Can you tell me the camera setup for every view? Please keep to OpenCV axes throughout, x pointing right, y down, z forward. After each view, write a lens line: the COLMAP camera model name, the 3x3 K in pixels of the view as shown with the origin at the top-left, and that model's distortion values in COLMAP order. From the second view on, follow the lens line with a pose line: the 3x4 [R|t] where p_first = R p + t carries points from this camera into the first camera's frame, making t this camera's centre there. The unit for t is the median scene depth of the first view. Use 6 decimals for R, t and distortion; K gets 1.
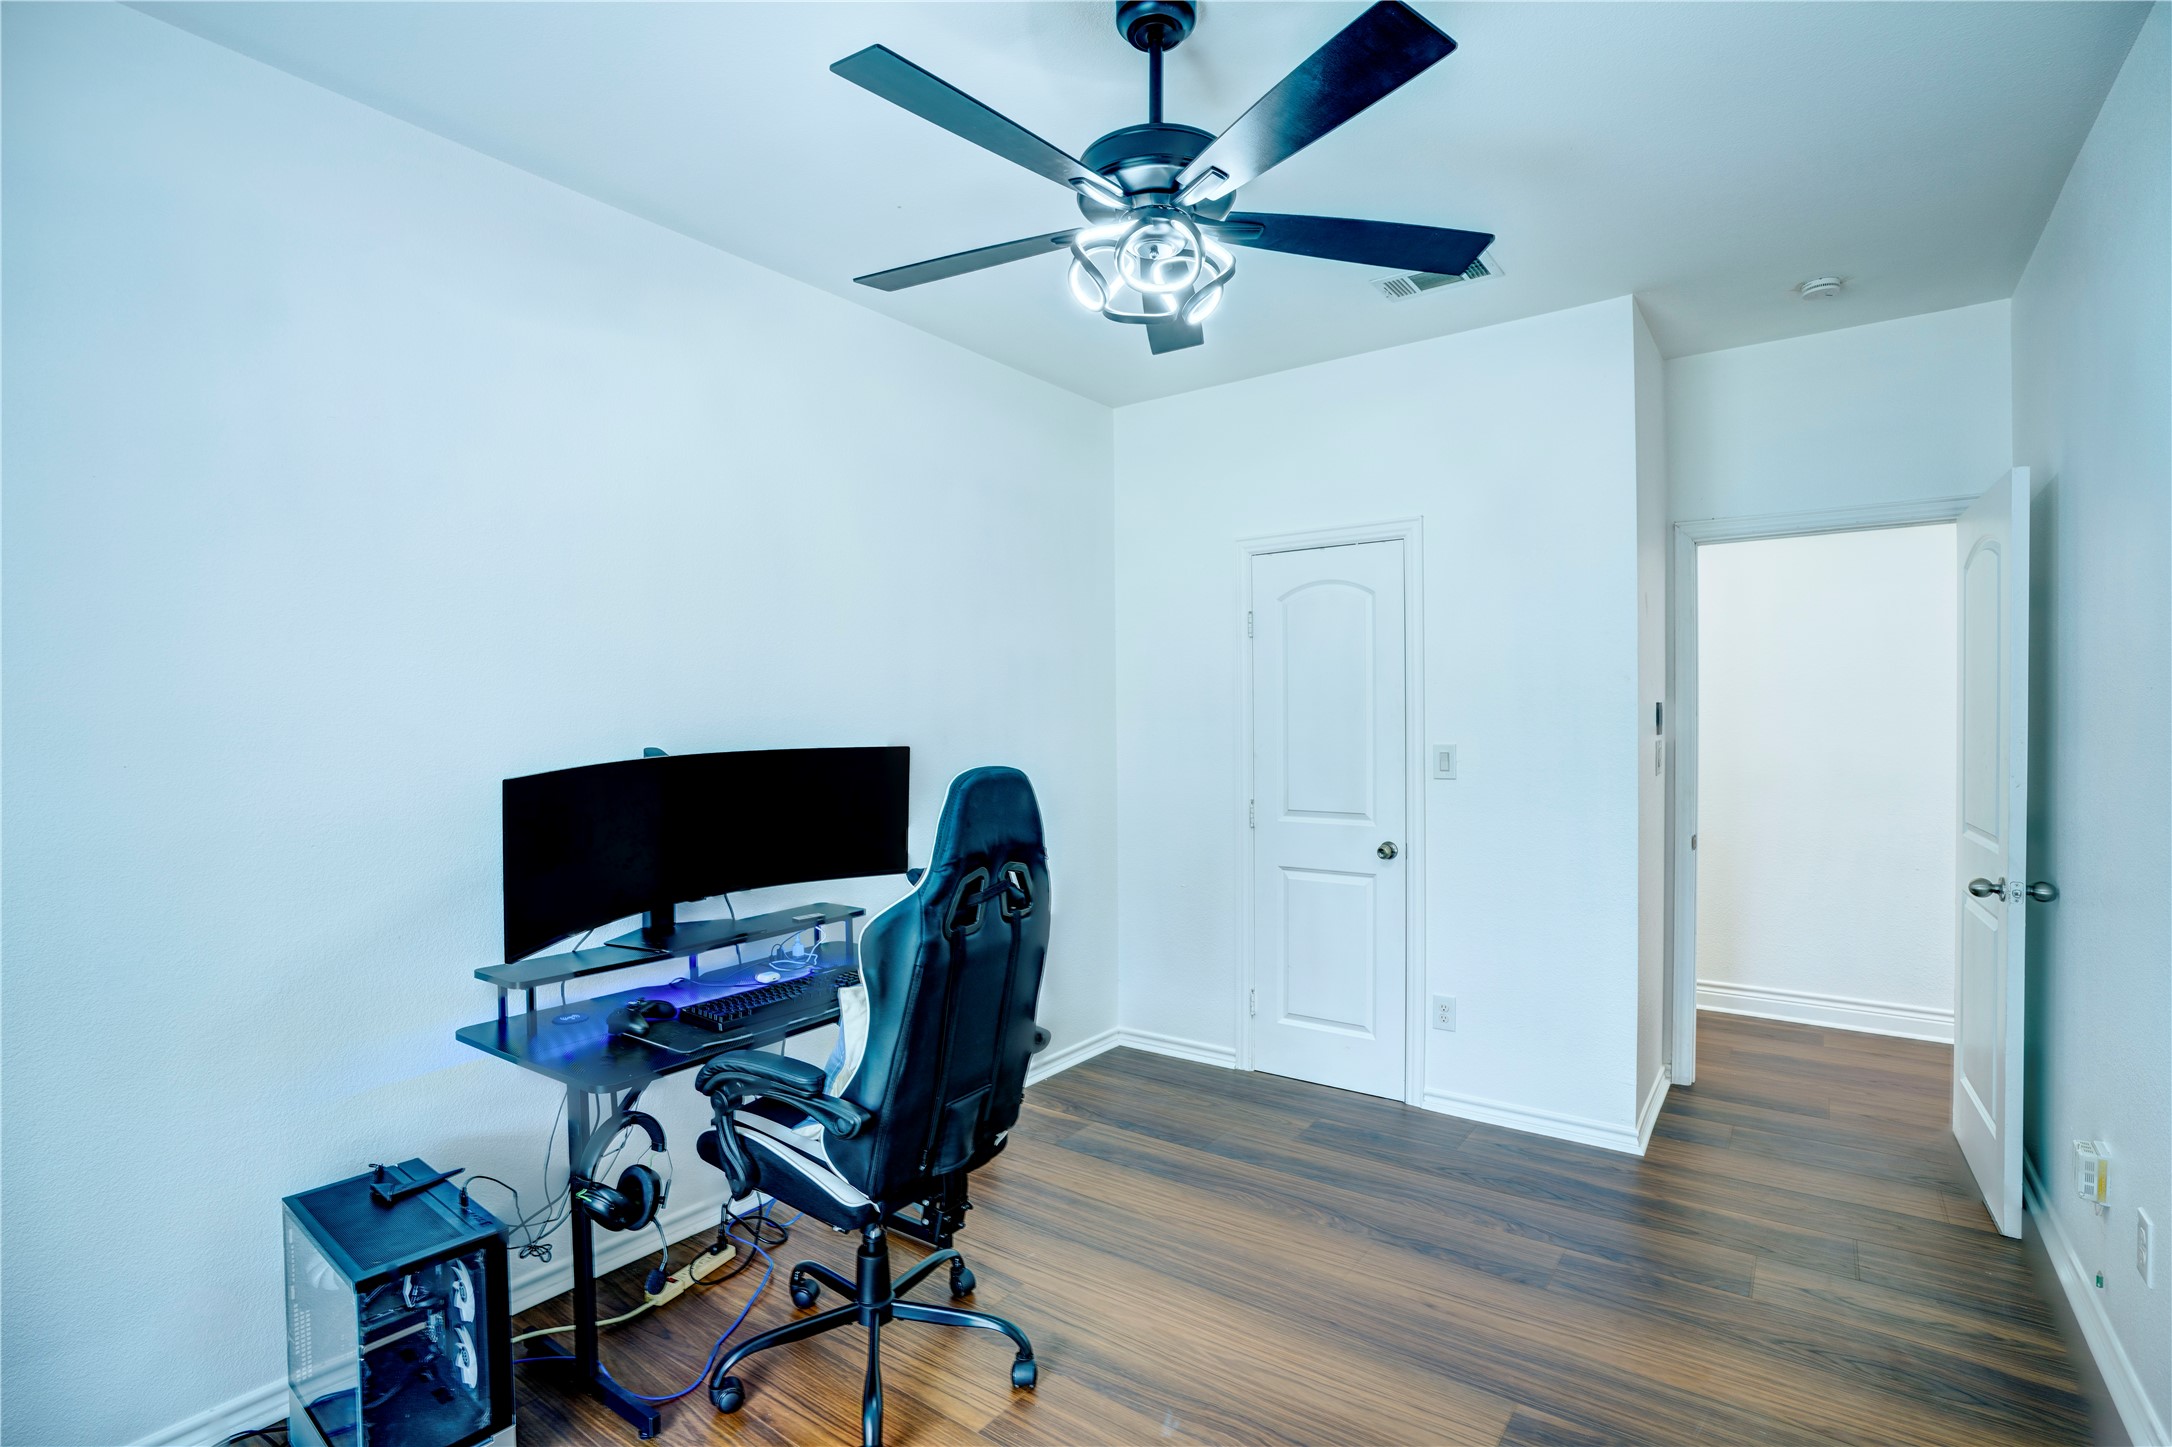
lens RADIAL K [[1068.9, 0, 1079.5], [0, 1068.9, 733.7], [0, 0, 1]] dist [-0.002057, -0.000099]
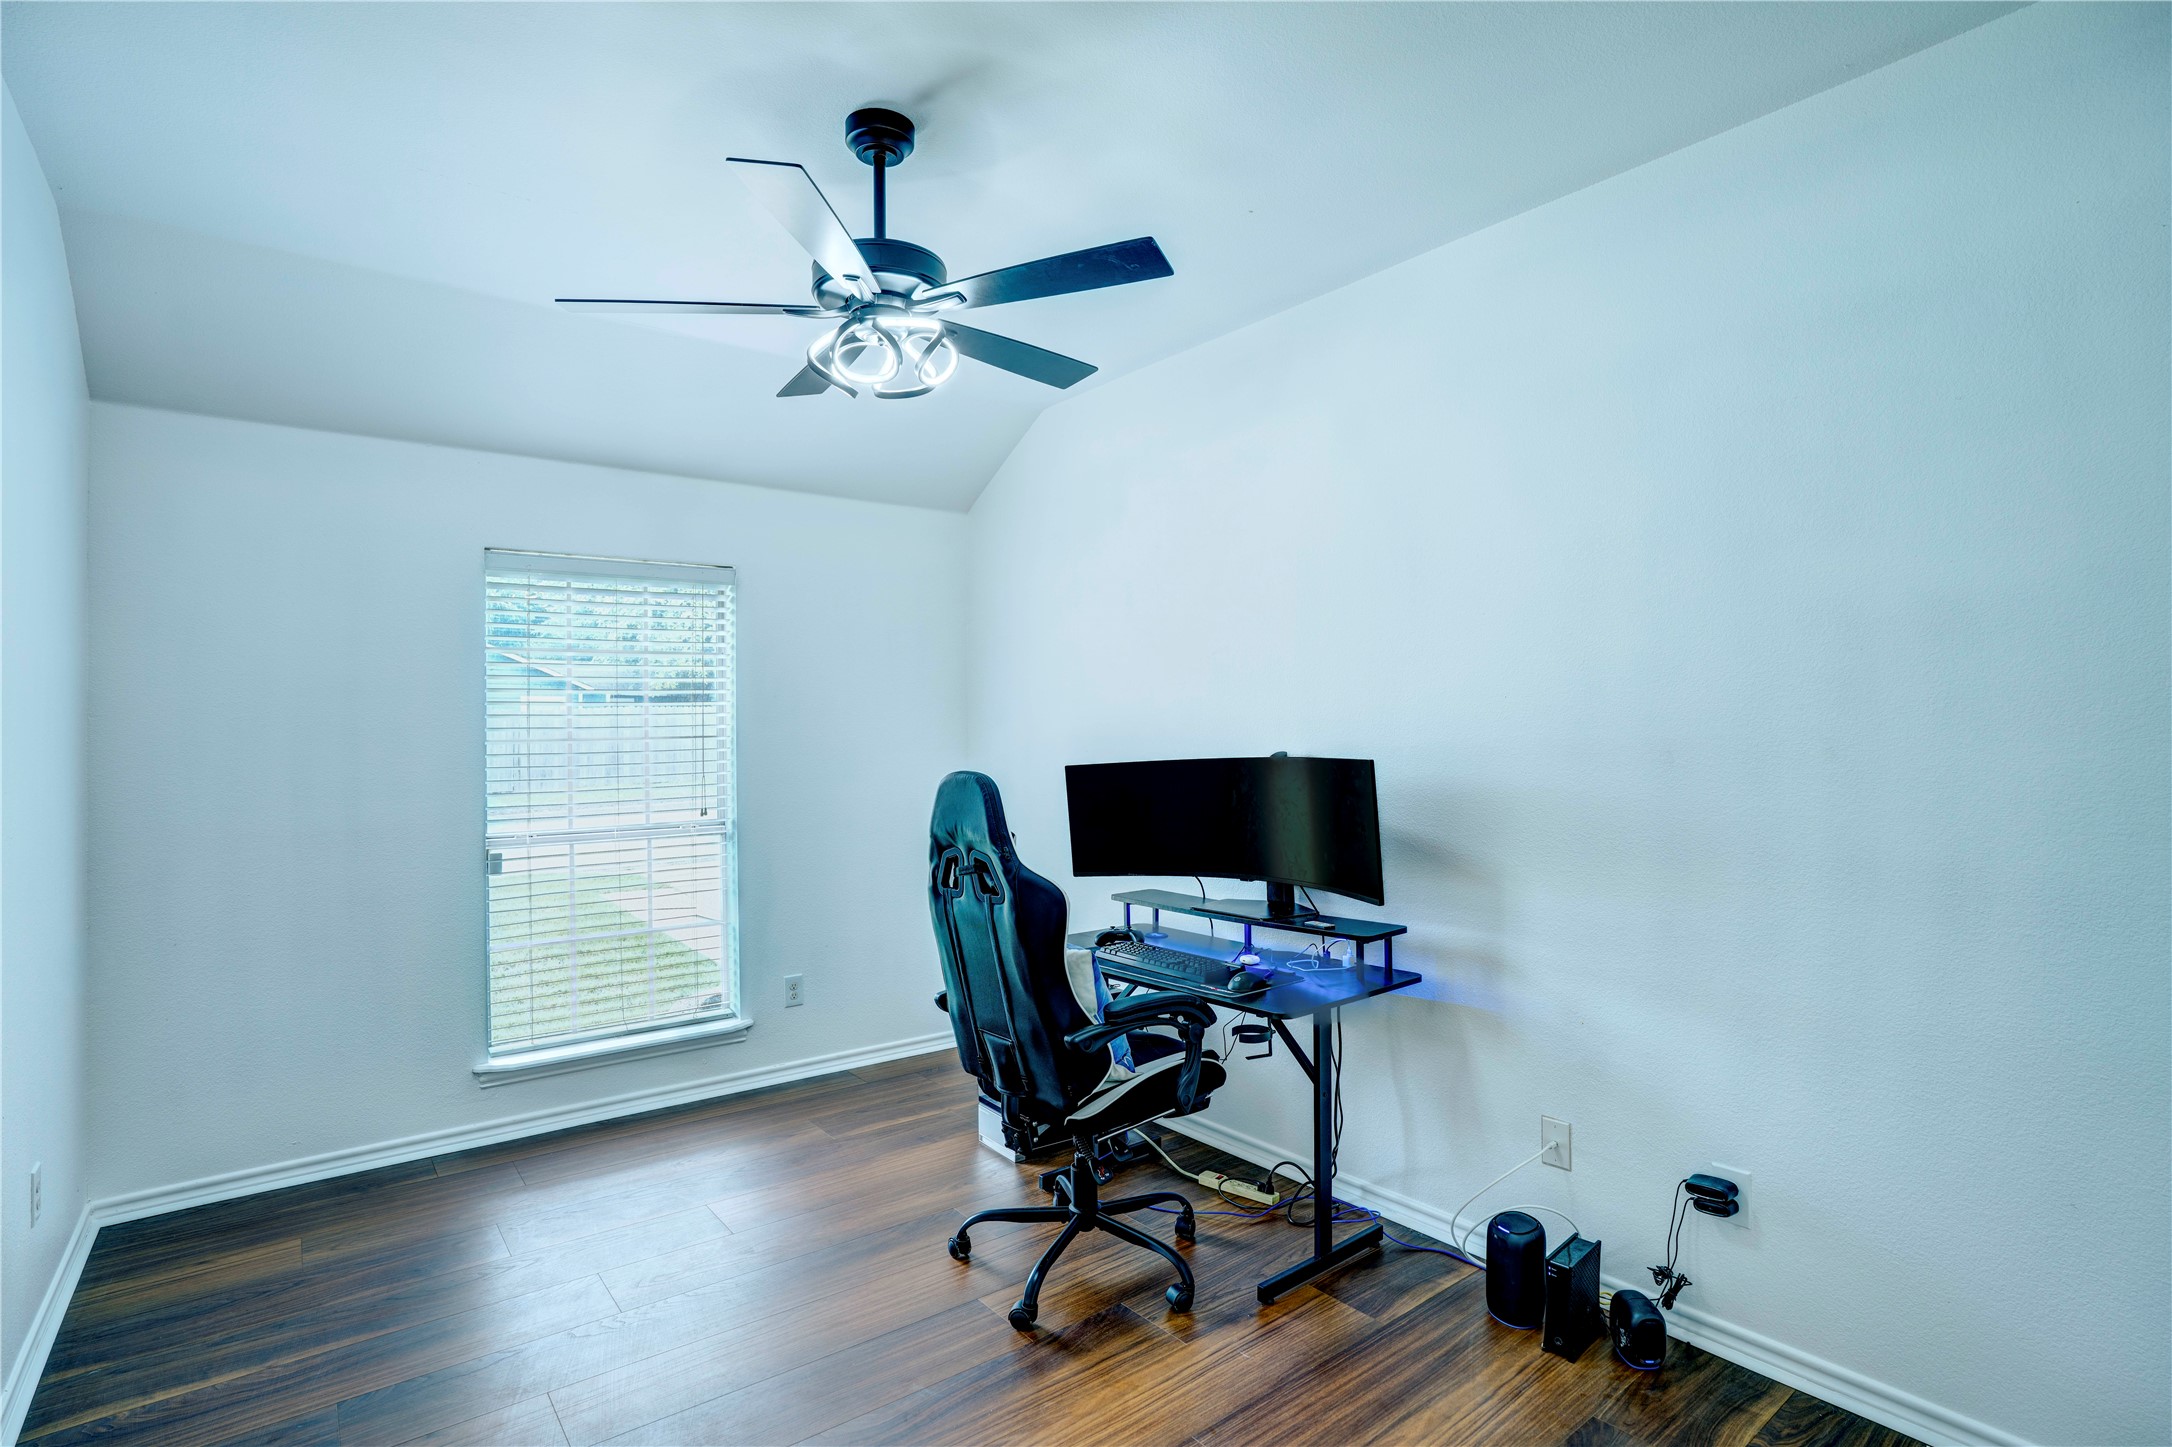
lens RADIAL K [[1068.9, 0, 1079.5], [0, 1068.9, 733.7], [0, 0, 1]] dist [-0.002057, -0.000099]
pose [[-0.268756, 0.013166, -0.963118, 0.818529], [-0.000151, 0.999906, 0.013711, -0.022840], [0.963208, 0.003831, -0.268729, 1.118251]]
